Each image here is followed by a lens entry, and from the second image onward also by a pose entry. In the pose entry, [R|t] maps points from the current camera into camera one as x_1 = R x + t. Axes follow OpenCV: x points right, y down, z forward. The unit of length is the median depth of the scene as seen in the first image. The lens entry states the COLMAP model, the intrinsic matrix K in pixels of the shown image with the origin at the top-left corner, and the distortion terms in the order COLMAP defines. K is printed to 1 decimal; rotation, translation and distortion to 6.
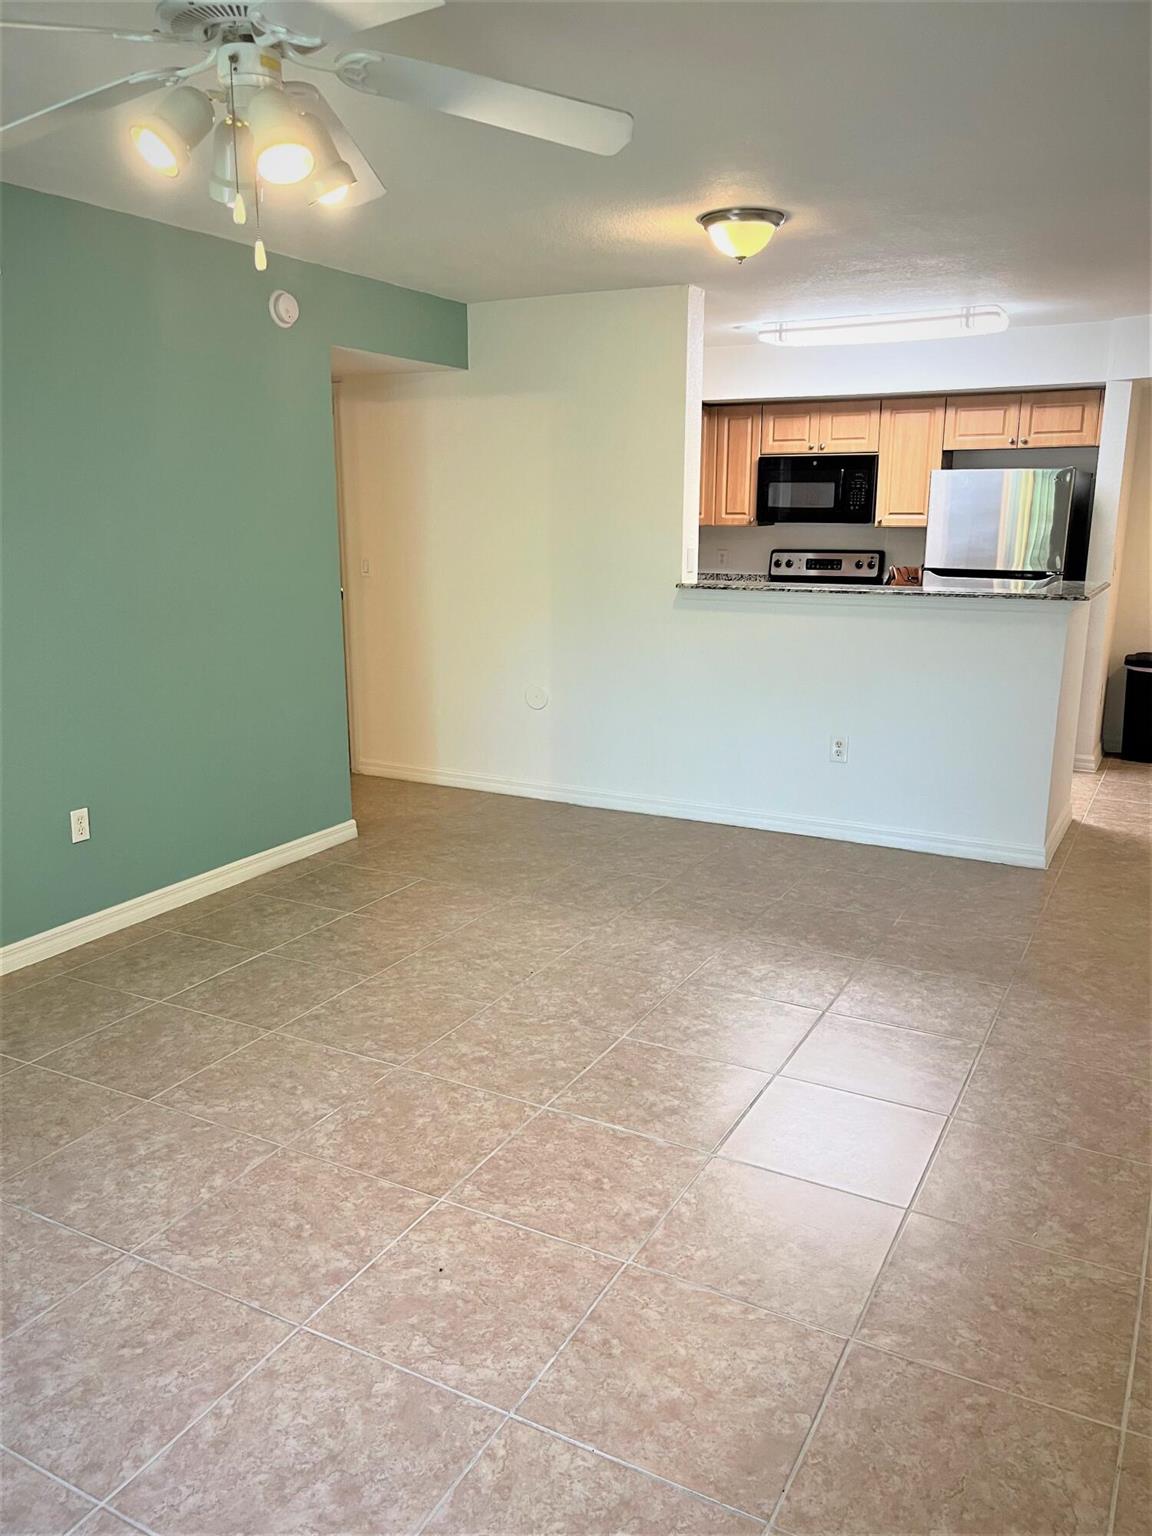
lens RADIAL K [[1167.0, 0, 576.6], [0, 1167.0, 767.7], [0, 0, 1]] dist [0.055062, -0.070525]
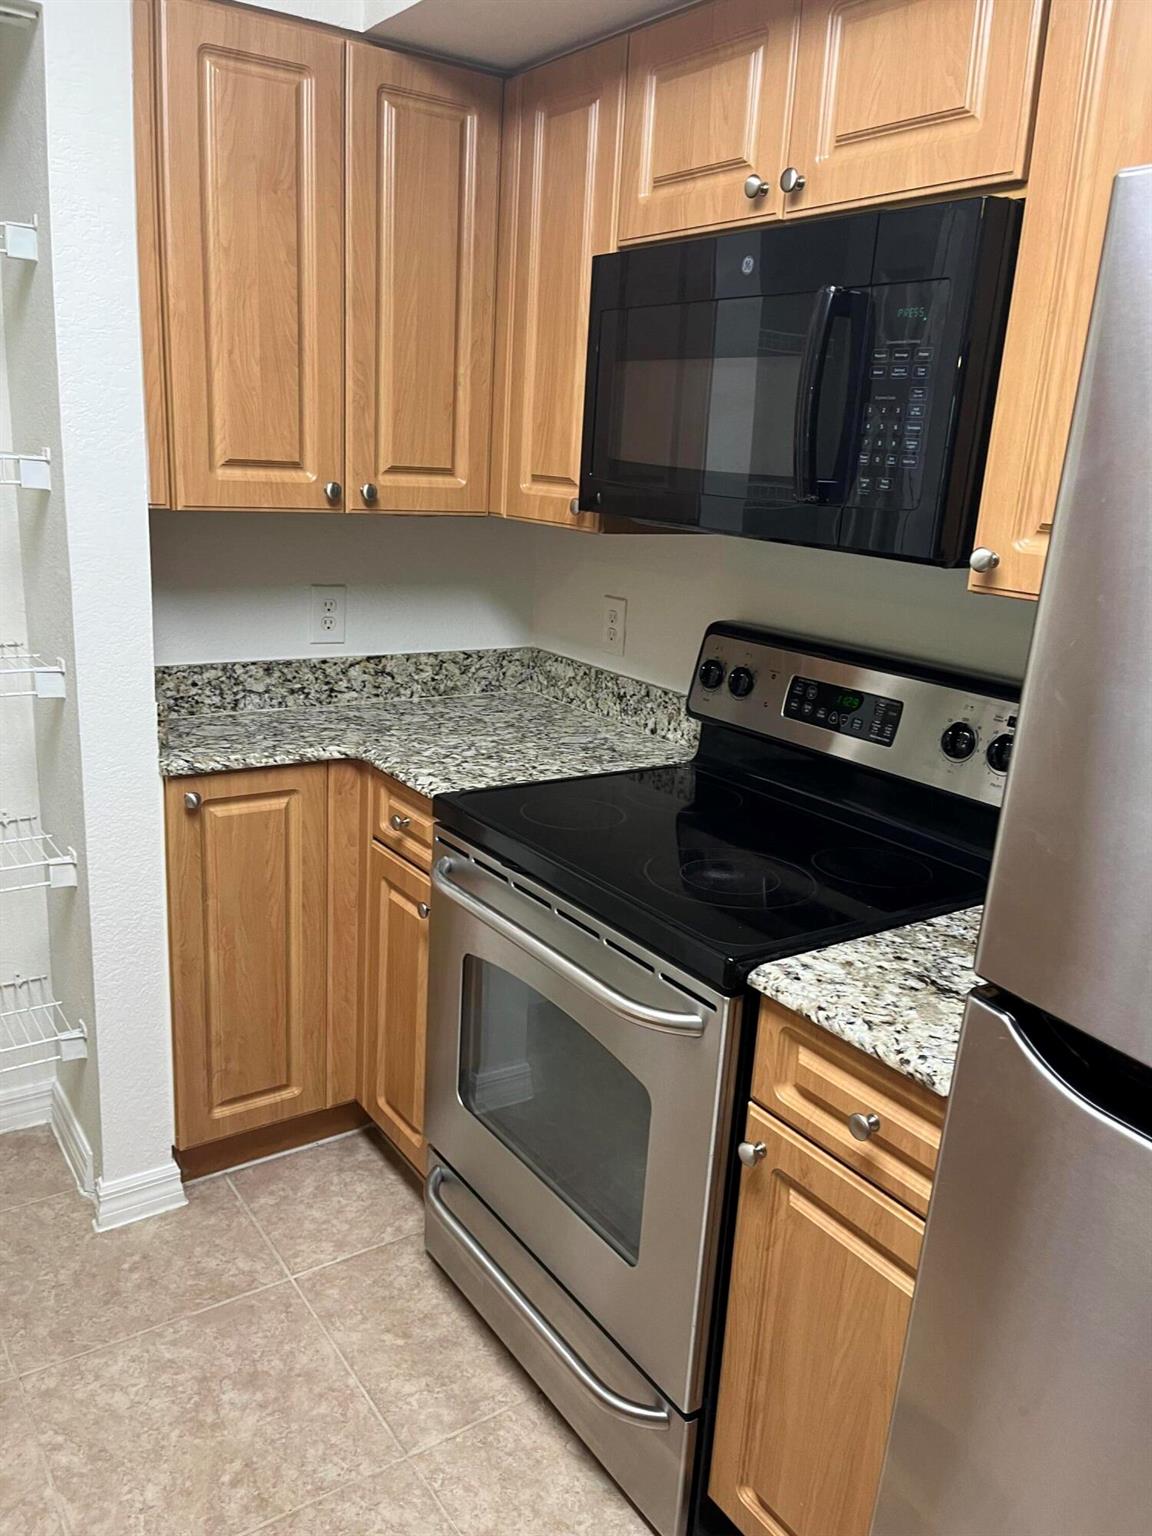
lens RADIAL K [[1167.0, 0, 569.2], [0, 1167.0, 770.9], [0, 0, 1]] dist [0.055062, -0.070525]
pose [[0.885676, 0.172308, -0.431147, 0.281565], [-0.157460, 0.985027, 0.070208, -0.177048], [0.436789, 0.005707, 0.899546, 0.786989]]
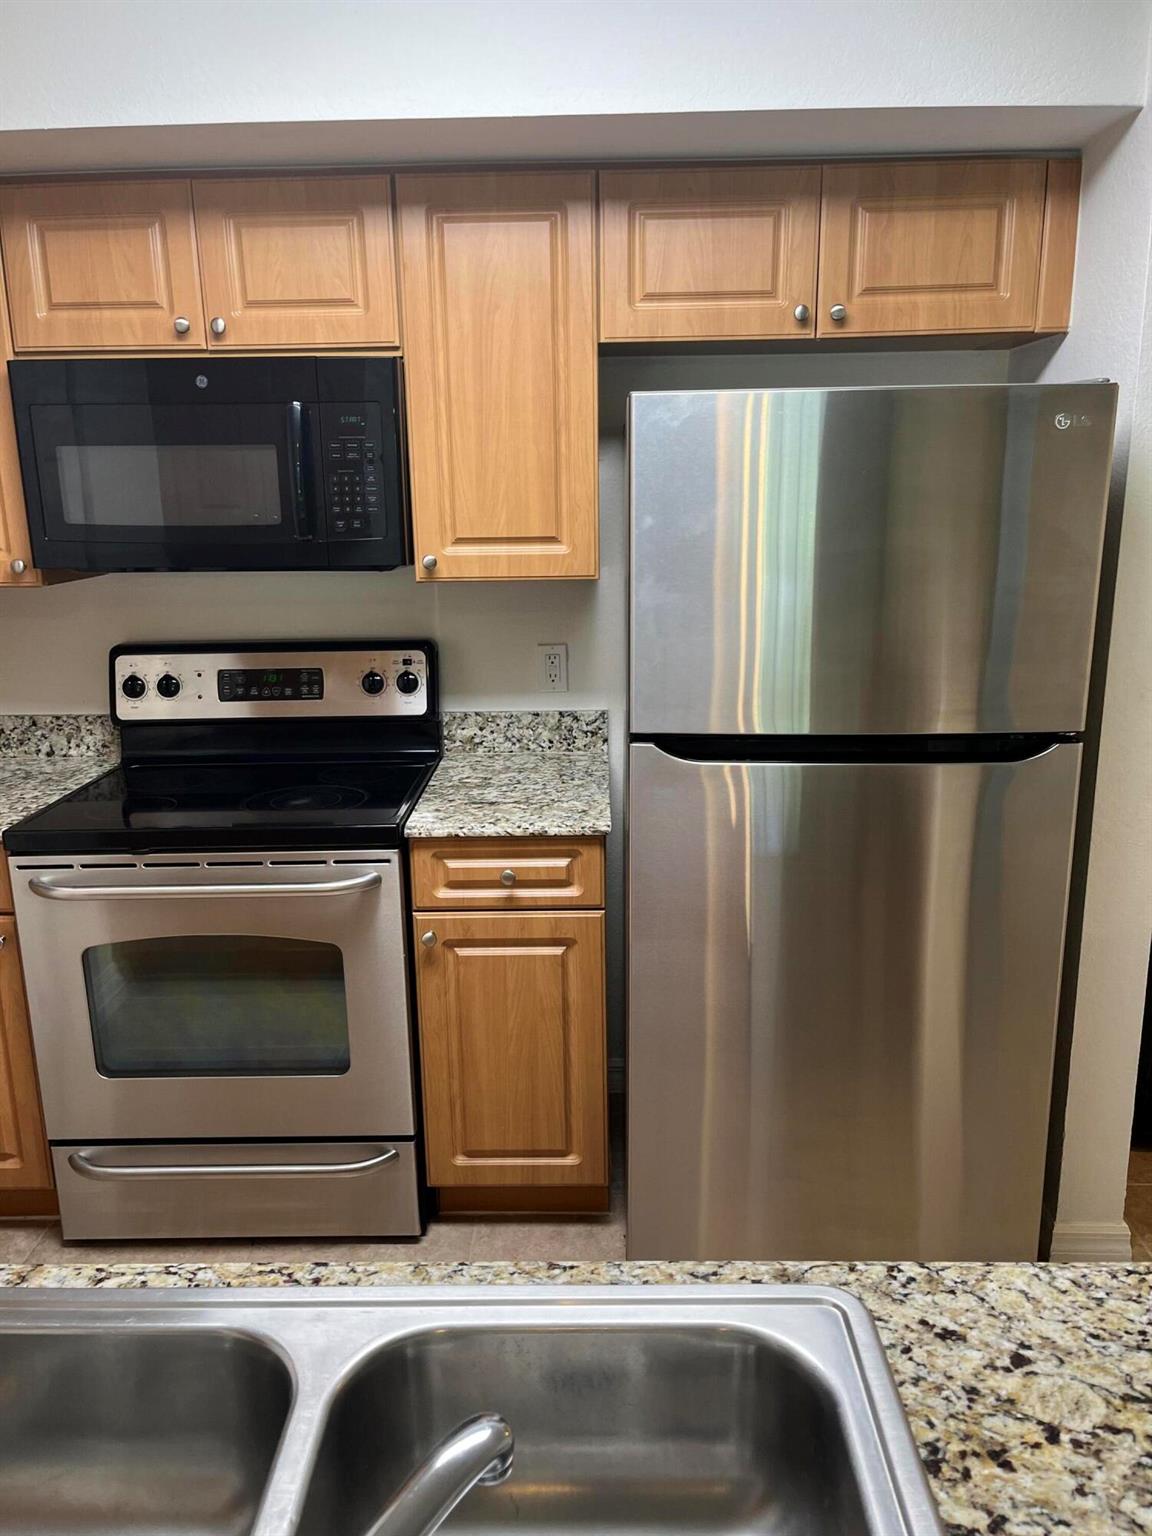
lens RADIAL K [[1167.0, 0, 579.0], [0, 1167.0, 756.8], [0, 0, 1]] dist [0.055062, -0.070525]
pose [[0.892610, -0.116551, 0.435504, 0.145366], [0.115543, 0.992882, 0.028902, -0.159043], [-0.435773, 0.024521, 0.899723, 0.679635]]
